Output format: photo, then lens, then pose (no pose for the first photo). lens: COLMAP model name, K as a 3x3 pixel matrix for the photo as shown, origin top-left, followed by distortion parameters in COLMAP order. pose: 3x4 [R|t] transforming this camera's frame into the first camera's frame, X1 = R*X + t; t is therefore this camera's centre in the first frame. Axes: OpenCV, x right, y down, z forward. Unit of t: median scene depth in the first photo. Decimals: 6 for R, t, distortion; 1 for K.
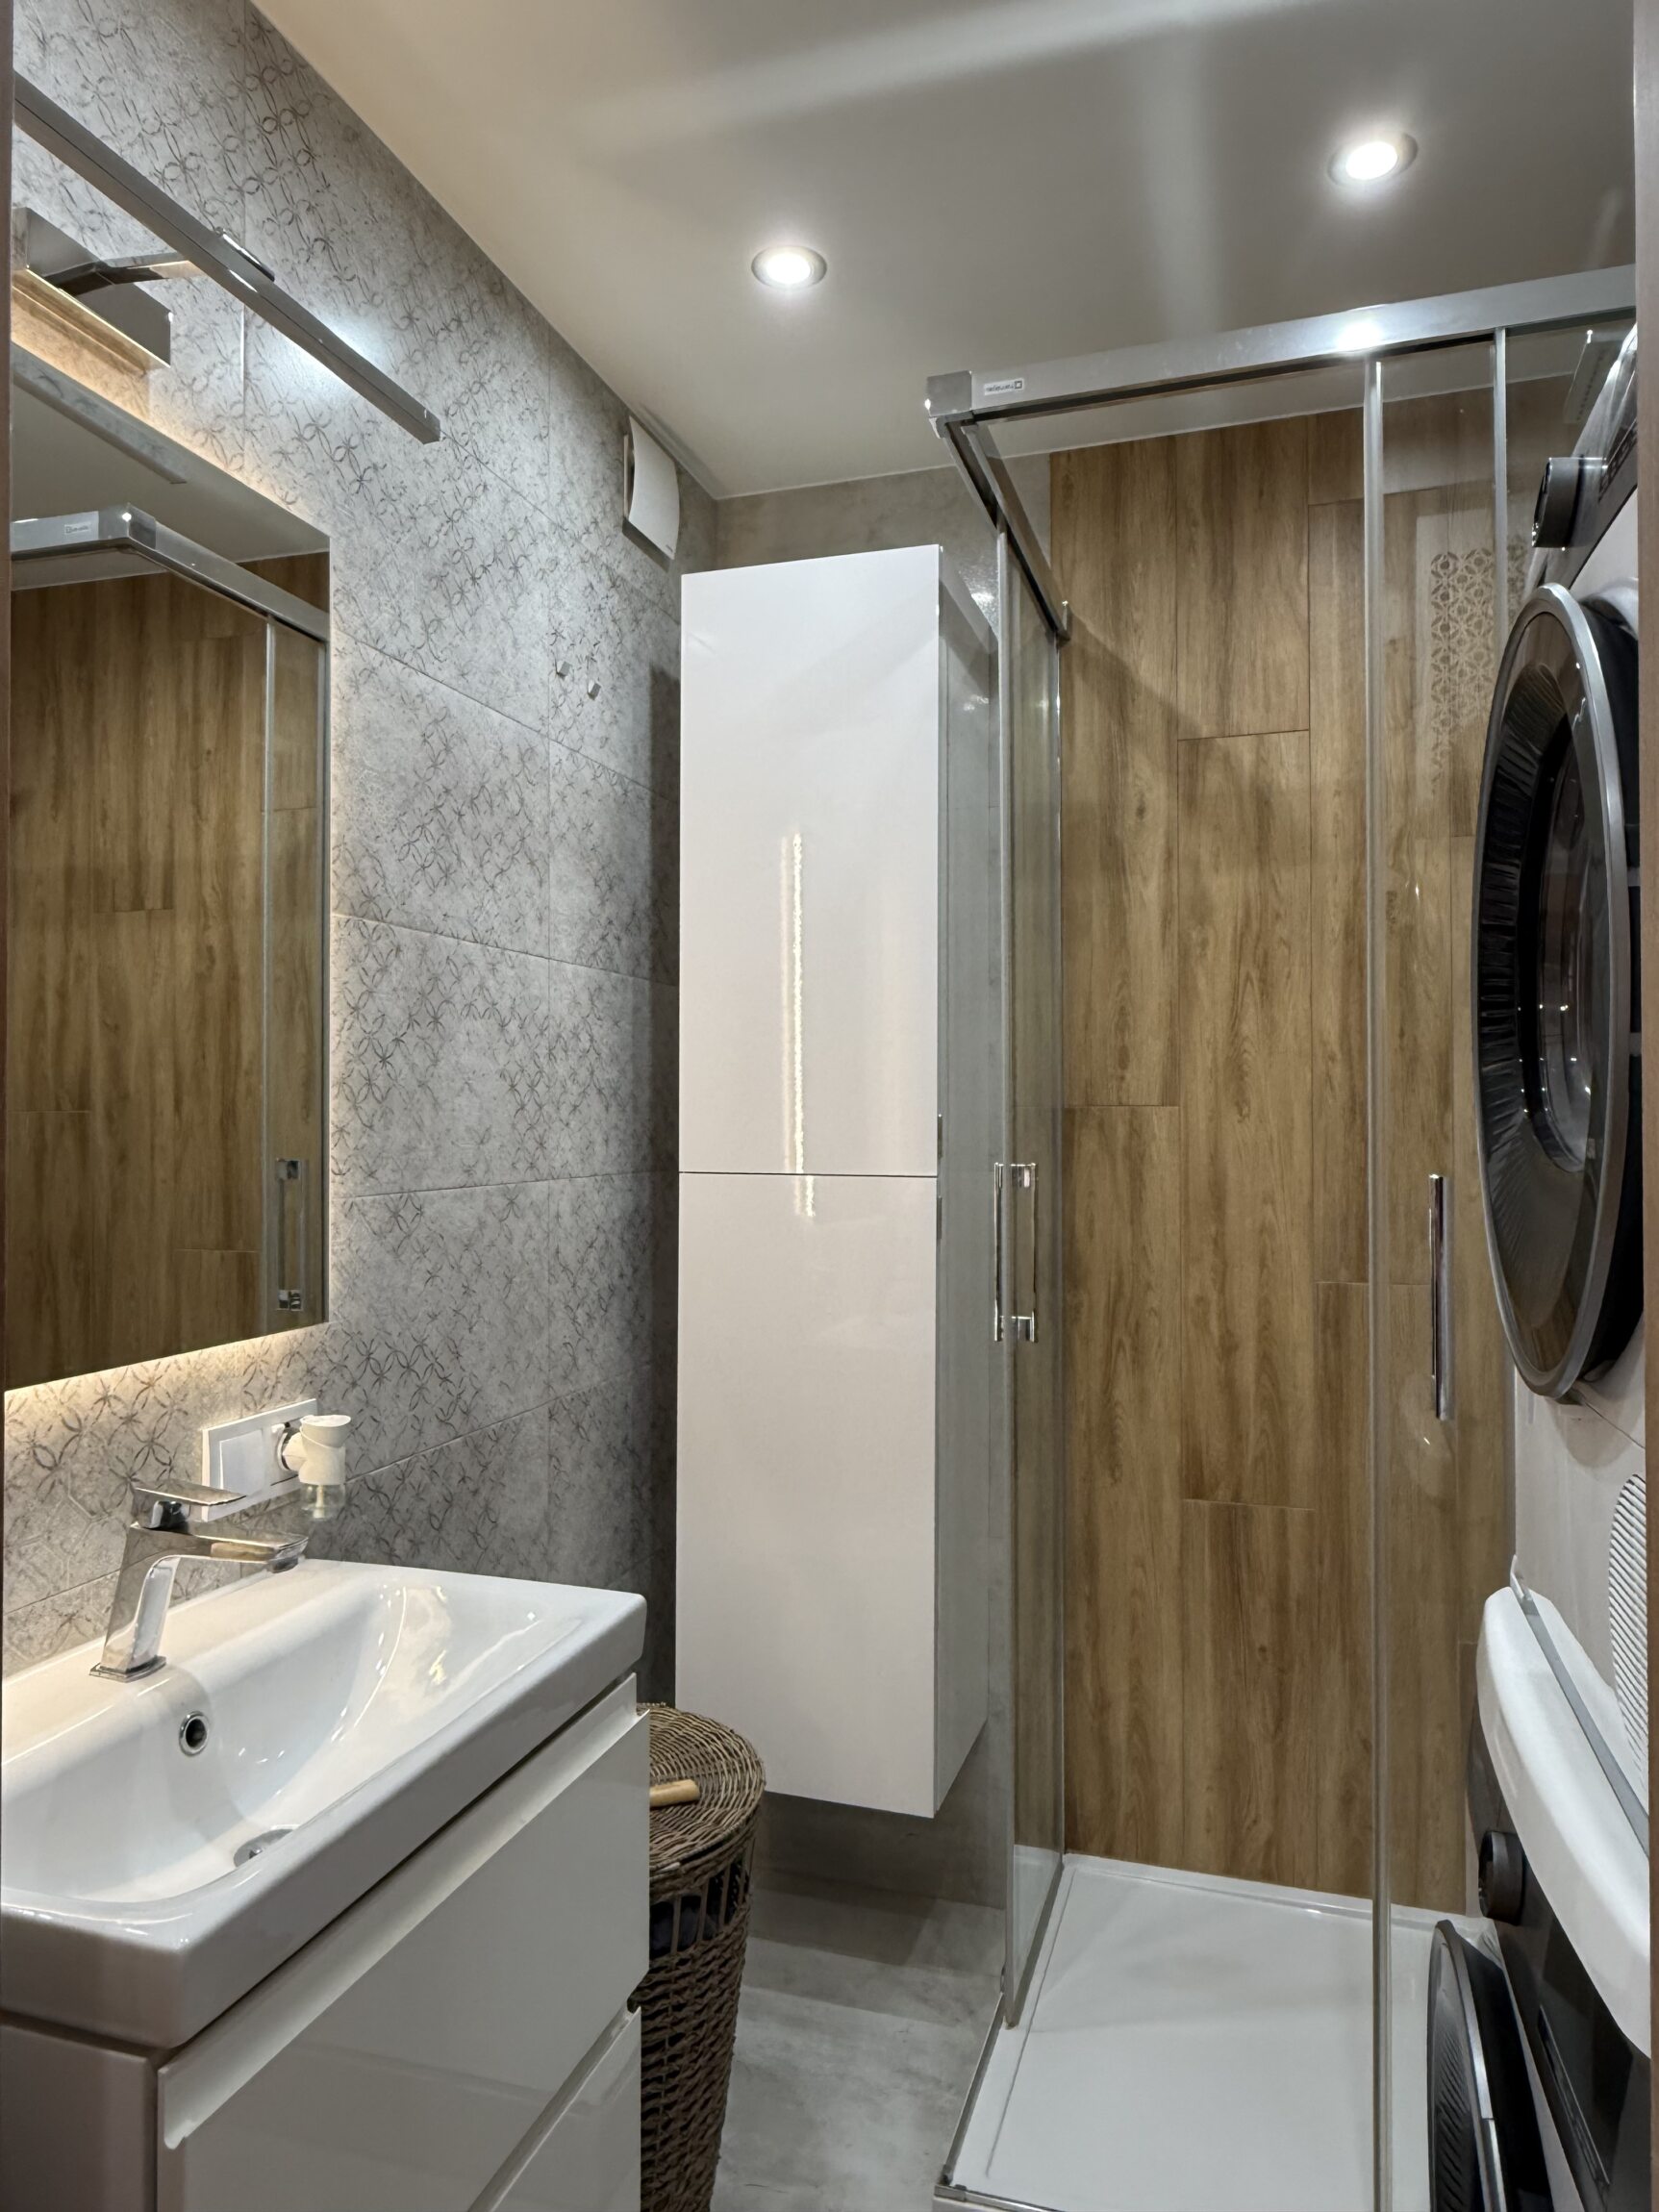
lens RADIAL K [[1442.8, 0, 833.4], [0, 1442.8, 1105.6], [0, 0, 1]] dist [0.000003, -0.001851]
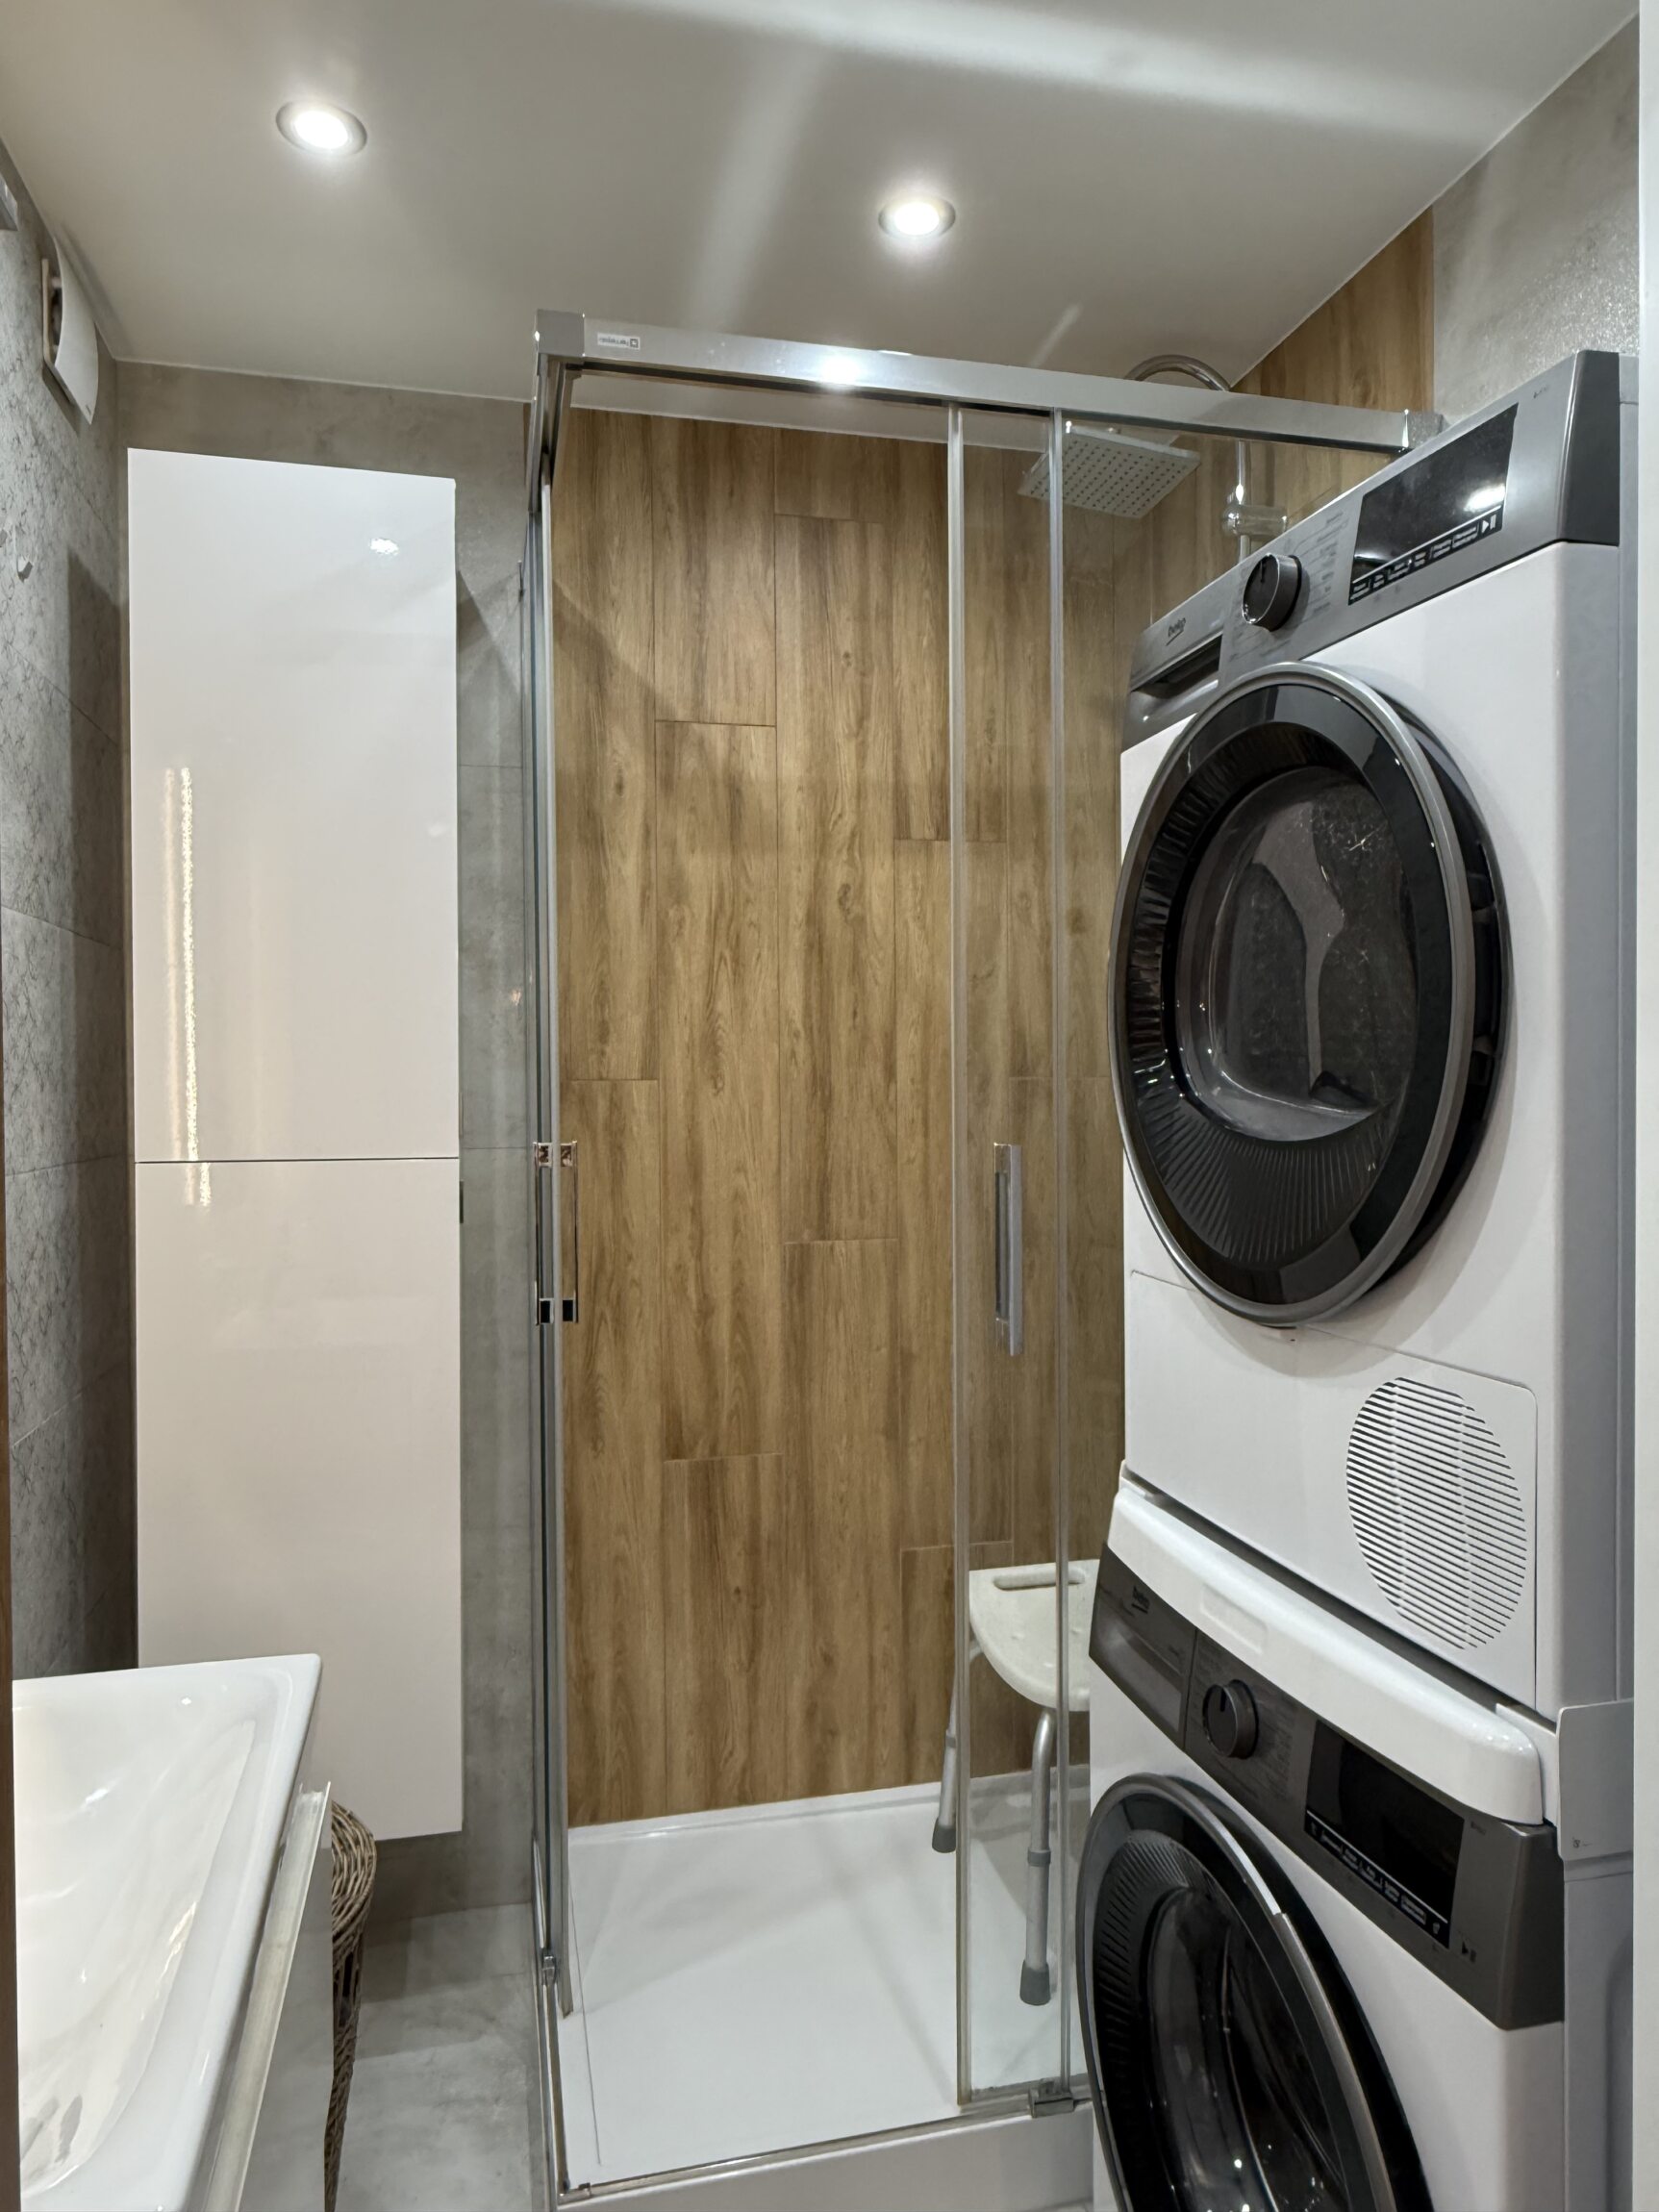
lens RADIAL K [[1442.8, 0, 836.3], [0, 1442.8, 1107.9], [0, 0, 1]] dist [0.000003, -0.001851]
pose [[0.851037, -0.015700, 0.524871, -0.195607], [0.002542, 0.999664, 0.025780, -0.006320], [-0.525100, -0.020605, 0.850791, 0.064511]]
